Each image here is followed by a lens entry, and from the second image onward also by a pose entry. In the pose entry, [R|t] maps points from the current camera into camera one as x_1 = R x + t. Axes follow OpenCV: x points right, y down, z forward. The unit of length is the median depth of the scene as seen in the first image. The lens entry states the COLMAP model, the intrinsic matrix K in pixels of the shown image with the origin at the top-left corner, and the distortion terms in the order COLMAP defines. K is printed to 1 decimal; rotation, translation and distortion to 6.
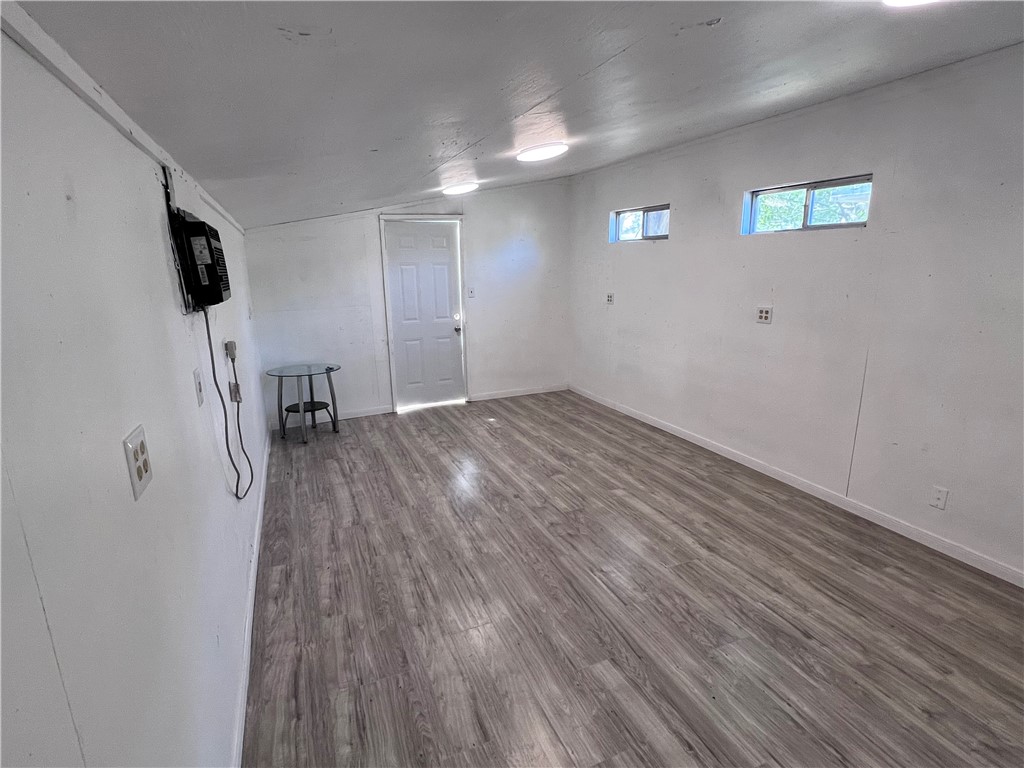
lens RADIAL K [[511.6, 0, 512.9], [0, 511.6, 383.4], [0, 0, 1]] dist [-0.000360, 0.000210]
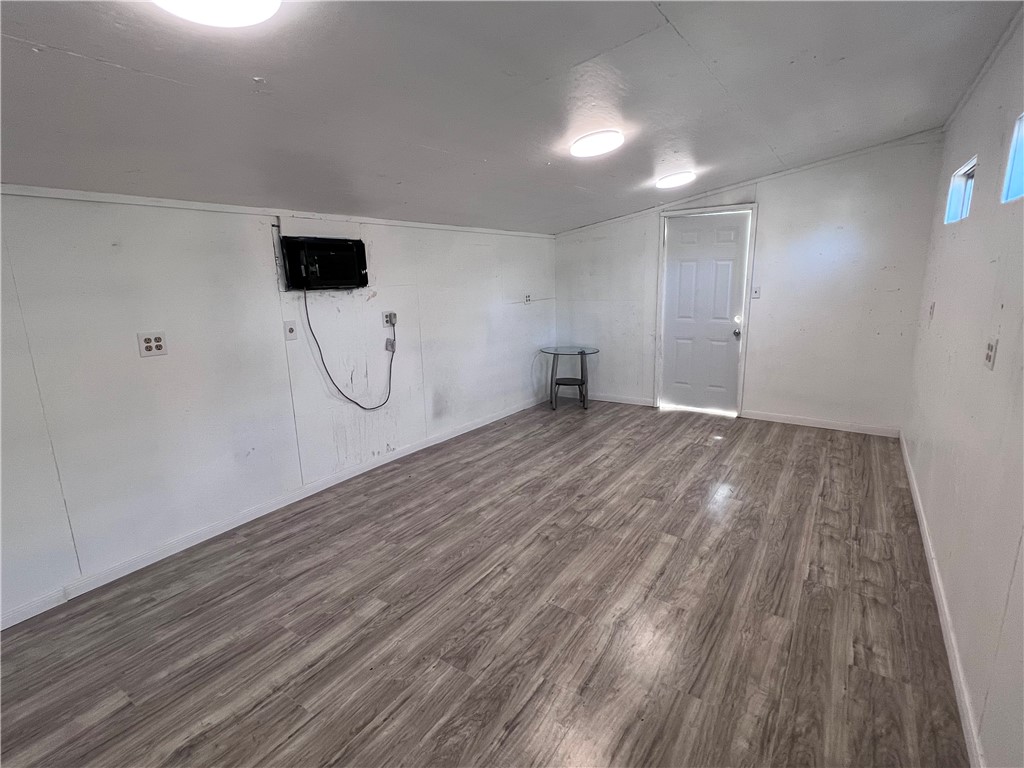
lens RADIAL K [[511.6, 0, 512.9], [0, 511.6, 383.4], [0, 0, 1]] dist [-0.000360, 0.000210]
pose [[0.541971, 0.187933, -0.819114, 0.703267], [-0.179489, 0.978071, 0.105643, -0.074046], [0.821006, 0.089766, 0.563818, 0.310655]]
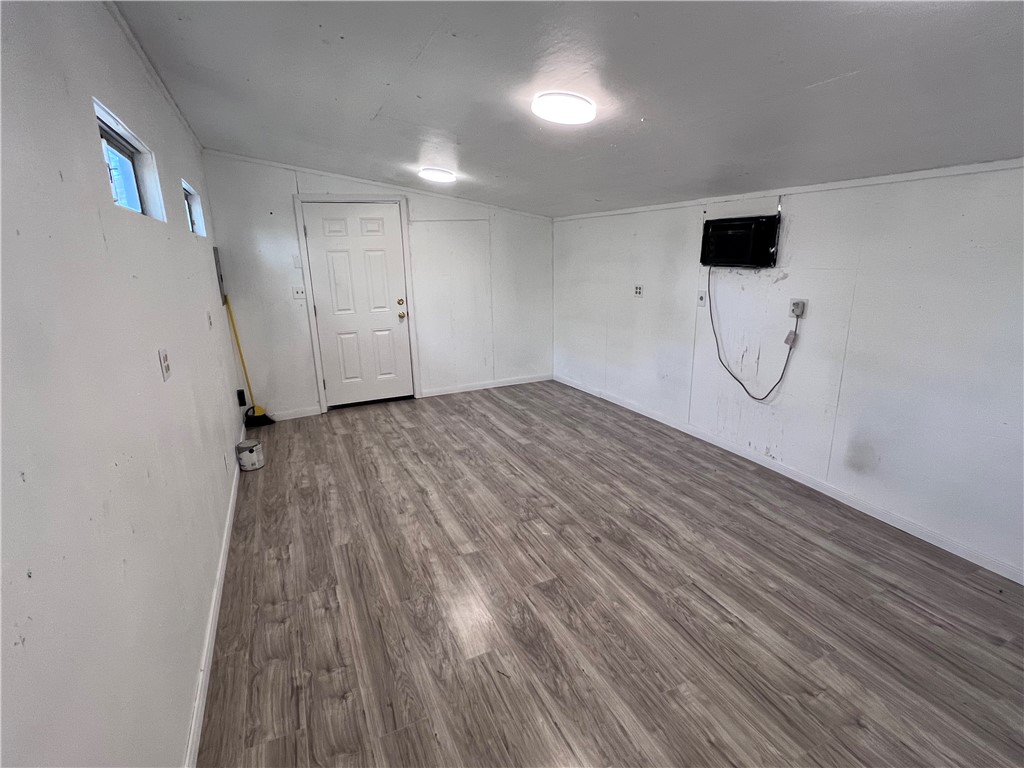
lens RADIAL K [[511.6, 0, 512.9], [0, 511.6, 383.4], [0, 0, 1]] dist [-0.000360, 0.000210]
pose [[-0.999053, 0.042932, -0.007037, 0.134186], [0.034704, 0.883991, 0.466215, -0.378177], [0.026237, 0.465529, -0.884644, 1.589904]]
